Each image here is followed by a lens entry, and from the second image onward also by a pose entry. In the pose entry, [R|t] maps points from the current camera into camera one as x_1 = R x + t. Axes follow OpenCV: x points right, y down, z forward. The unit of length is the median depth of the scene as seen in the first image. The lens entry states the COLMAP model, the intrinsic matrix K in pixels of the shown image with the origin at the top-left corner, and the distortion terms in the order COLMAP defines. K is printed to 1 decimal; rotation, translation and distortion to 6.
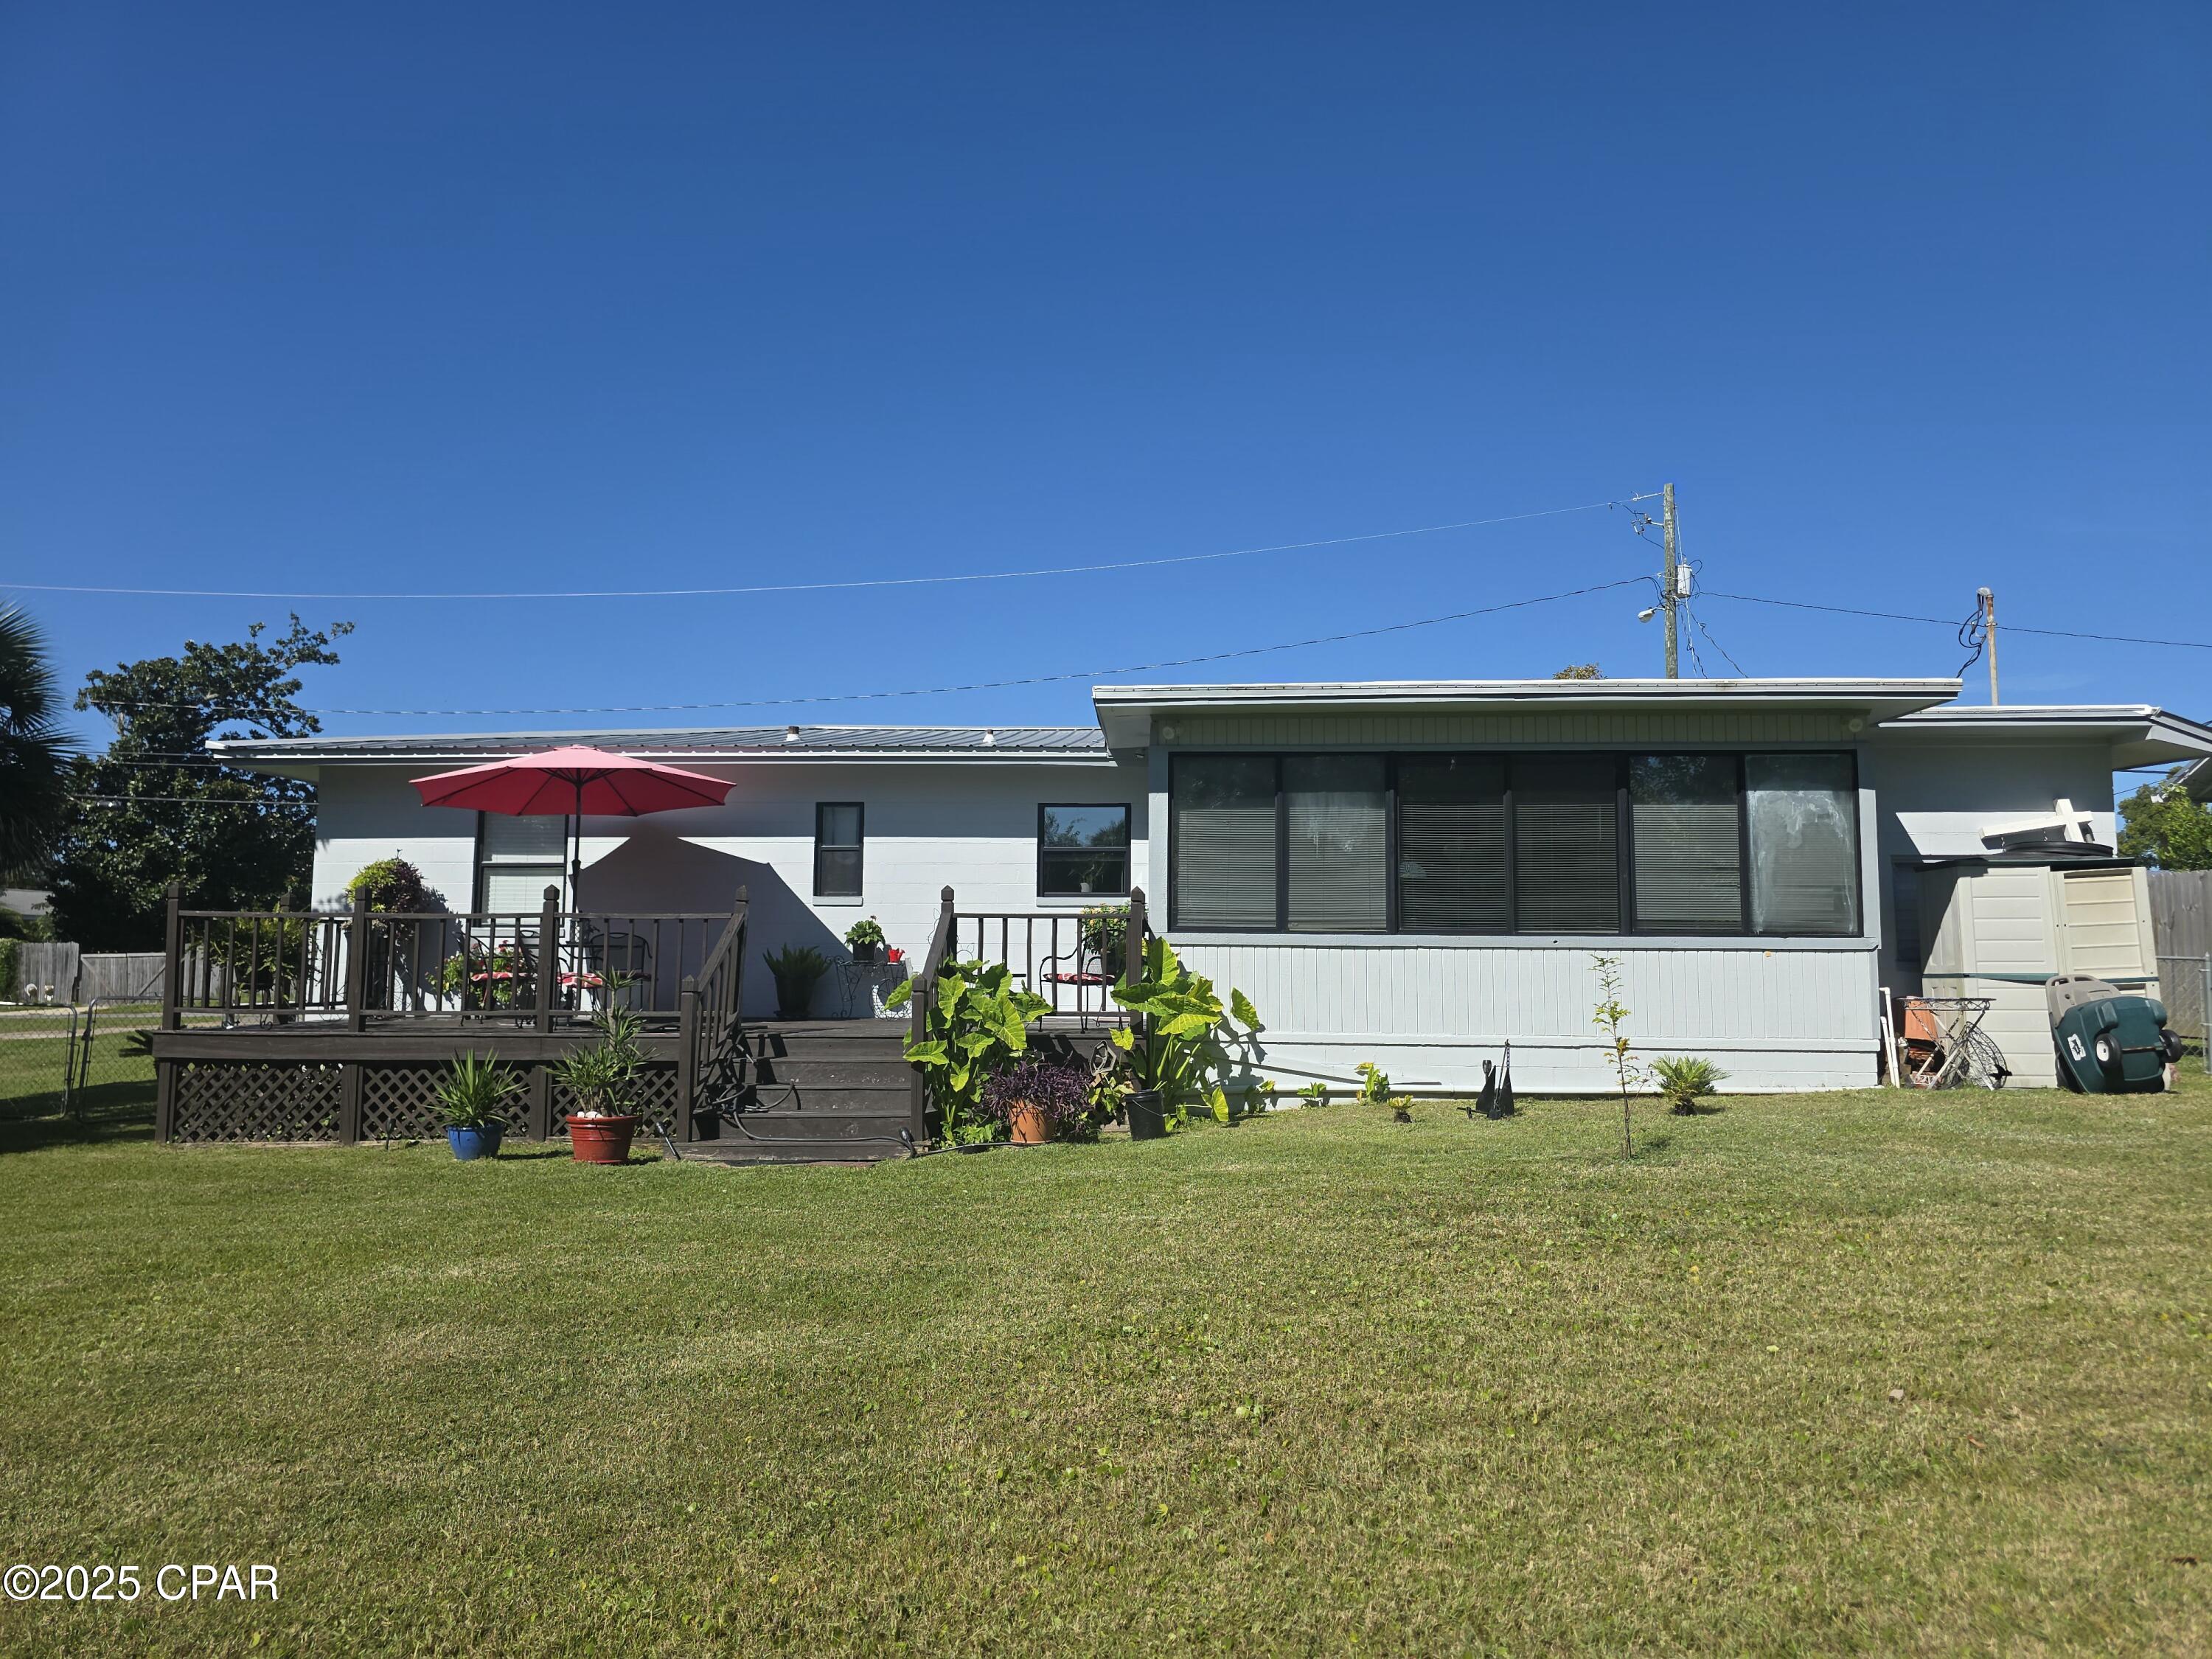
lens RADIAL K [[1659.2, 0, 1106.0], [0, 1659.2, 829.5], [0, 0, 1]] dist [0.092749, -0.001984]
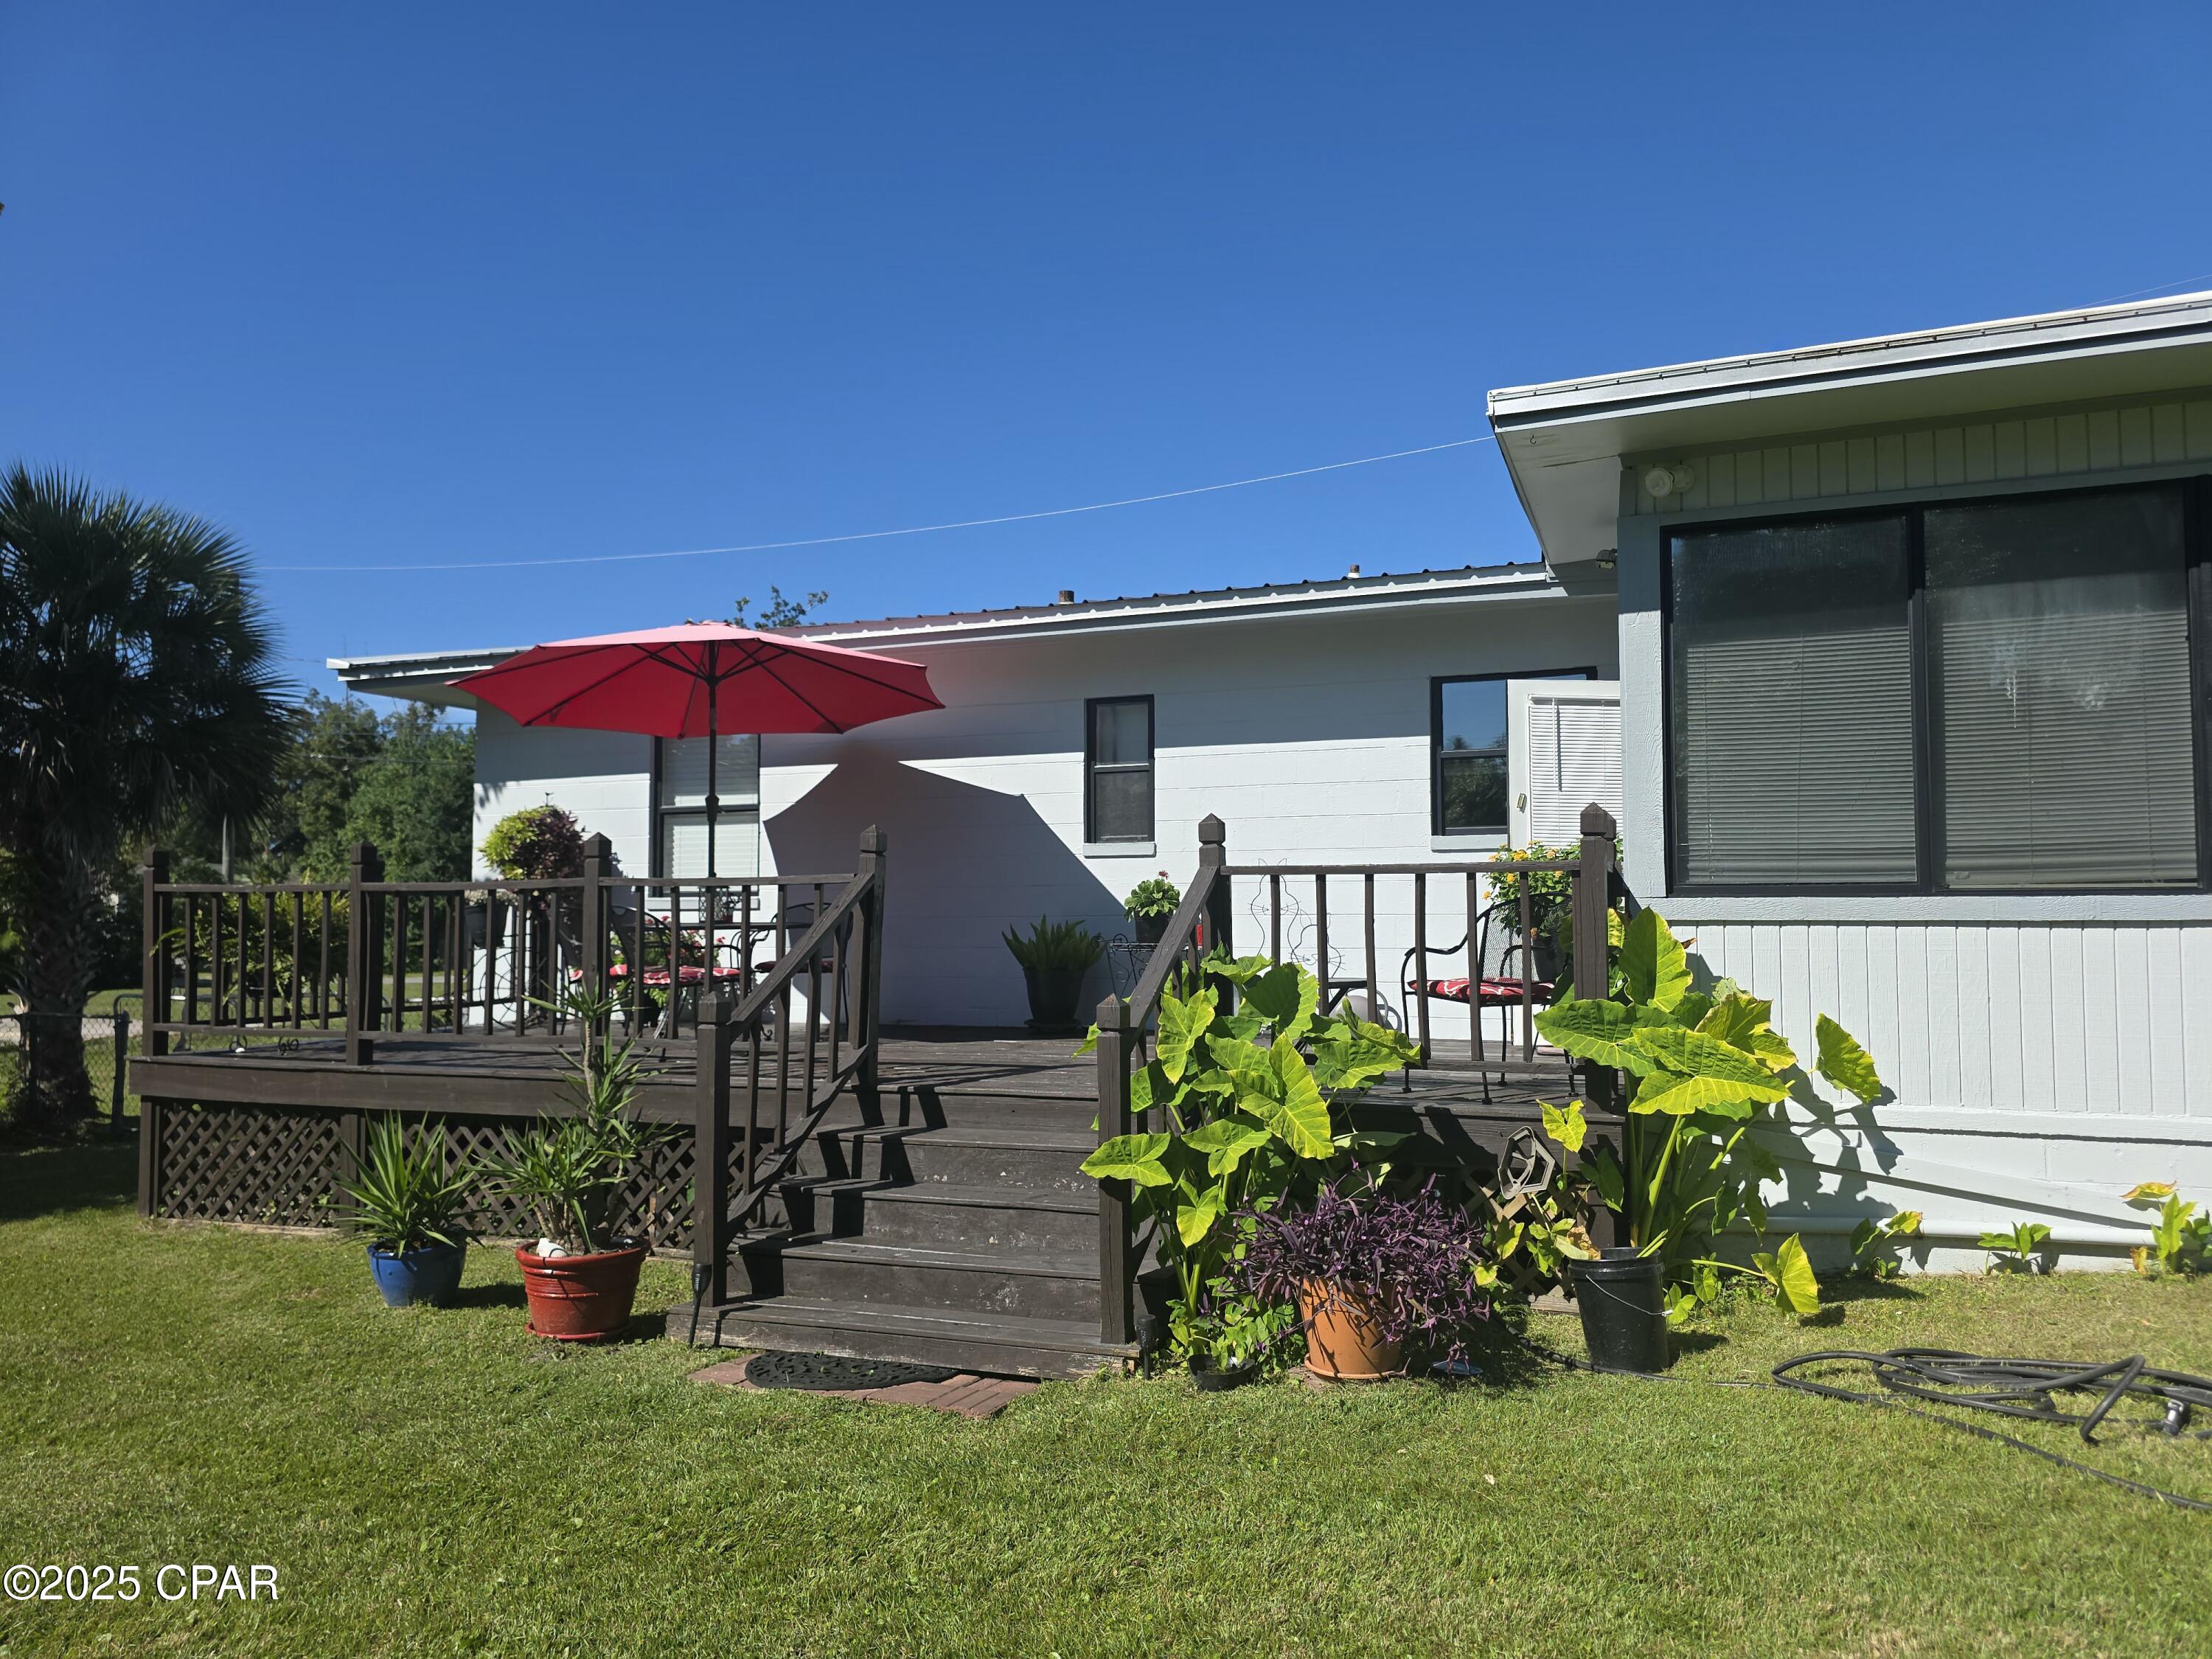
lens RADIAL K [[1565.1, 0, 1106.0], [0, 1565.1, 854.5], [0, 0, 1]] dist [0.098707, -0.109733]
pose [[0.951253, -0.023651, -0.307502, 0.023850], [0.037120, 0.998587, 0.038026, 0.025898], [0.306168, -0.047586, 0.950787, 0.506696]]
